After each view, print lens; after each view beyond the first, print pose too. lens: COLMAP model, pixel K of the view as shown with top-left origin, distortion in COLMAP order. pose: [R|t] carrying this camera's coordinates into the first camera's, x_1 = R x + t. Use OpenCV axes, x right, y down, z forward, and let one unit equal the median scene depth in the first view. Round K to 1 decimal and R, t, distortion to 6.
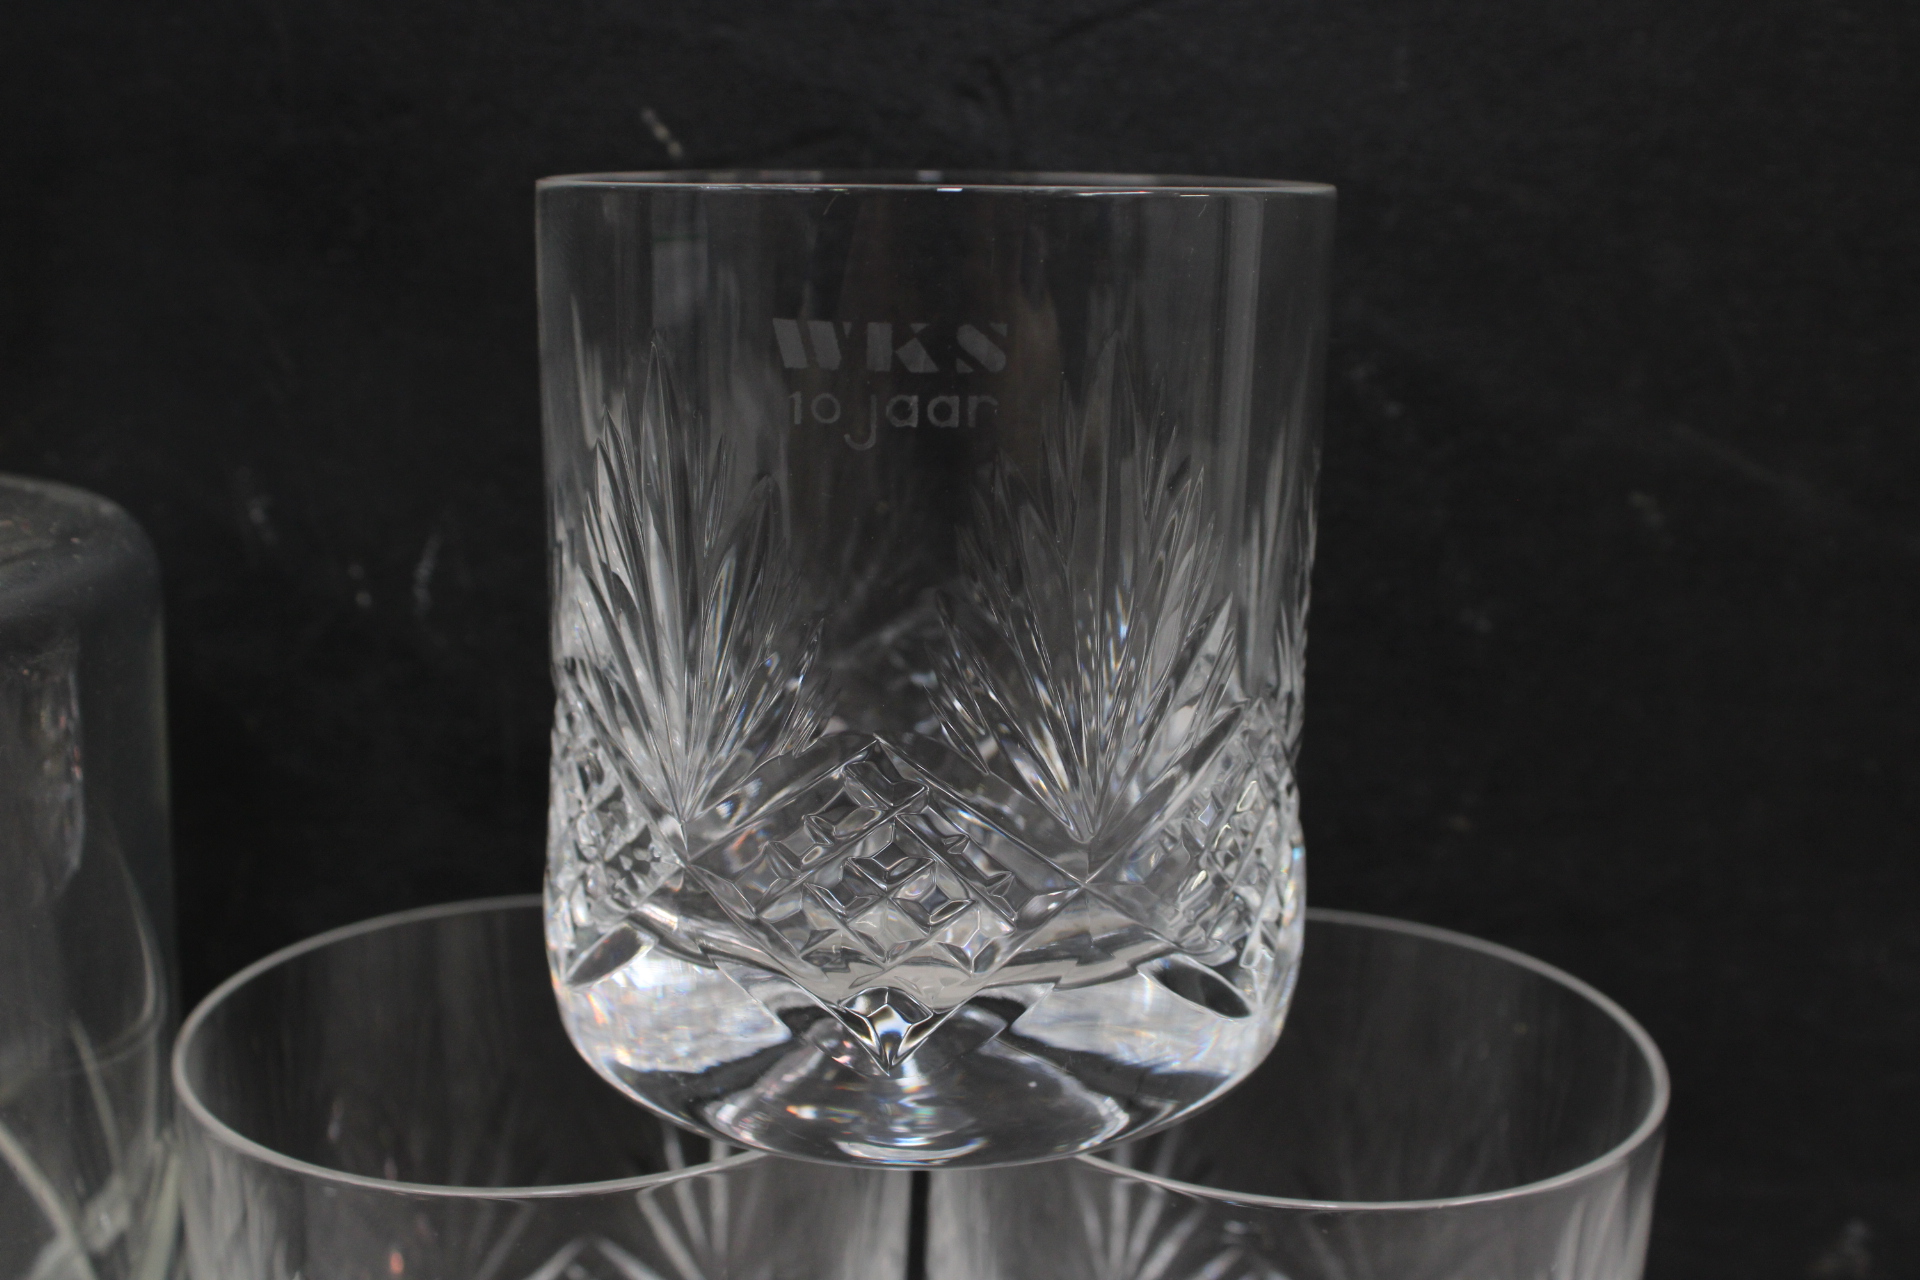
lens RADIAL K [[2381.3, 0, 967.9], [0, 2381.3, 648.0], [0, 0, 1]] dist [-0.067595, 0.000000]
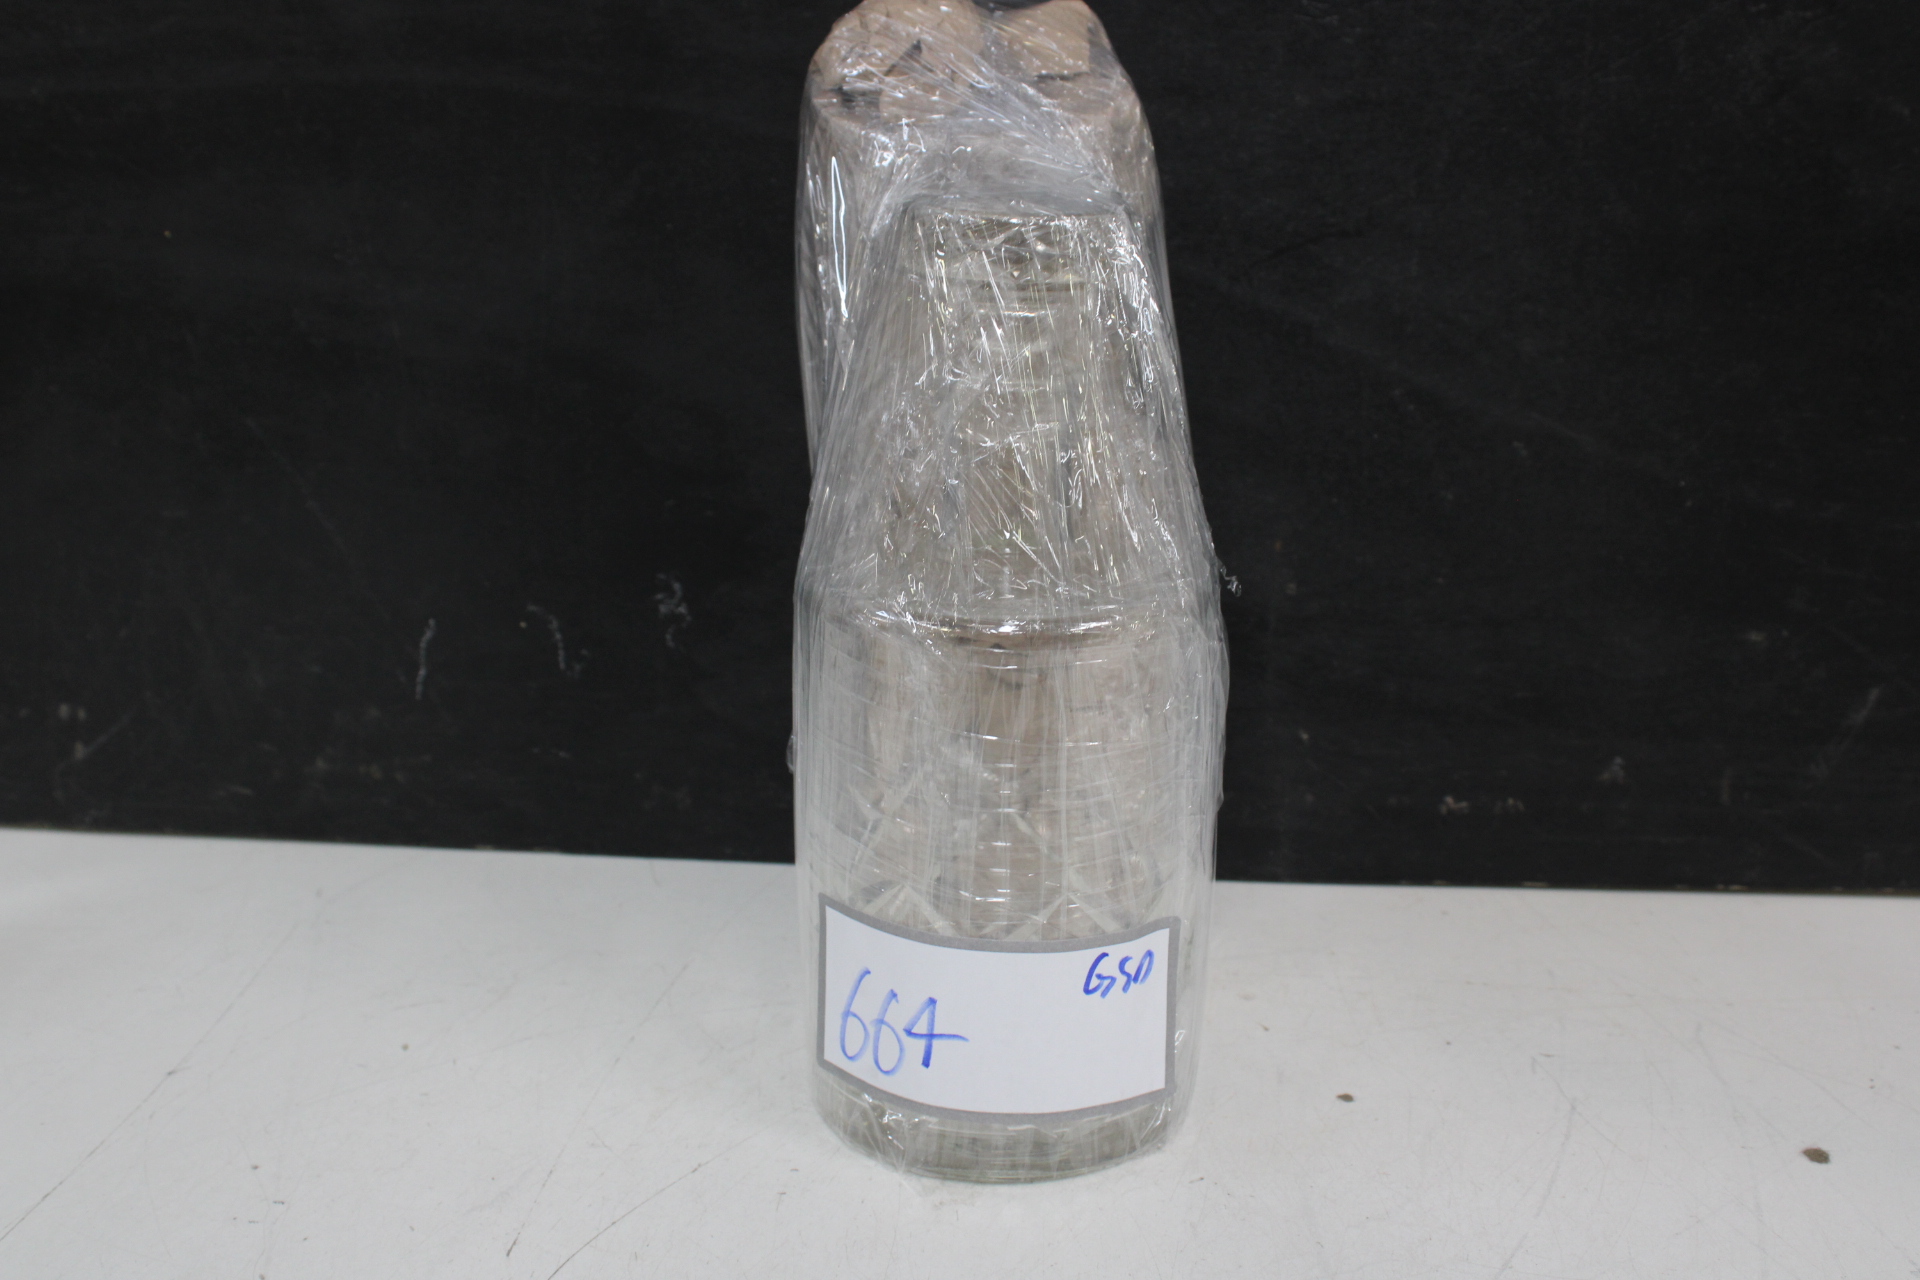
lens RADIAL K [[2381.3, 0, 948.0], [0, 2381.3, 650.7], [0, 0, 1]] dist [-0.067595, 0.000000]
pose [[0.994265, 0.007182, -0.106698, -0.038567], [0.000646, 0.997321, 0.073151, -0.041310], [0.106938, -0.072800, 0.991597, -1.938425]]
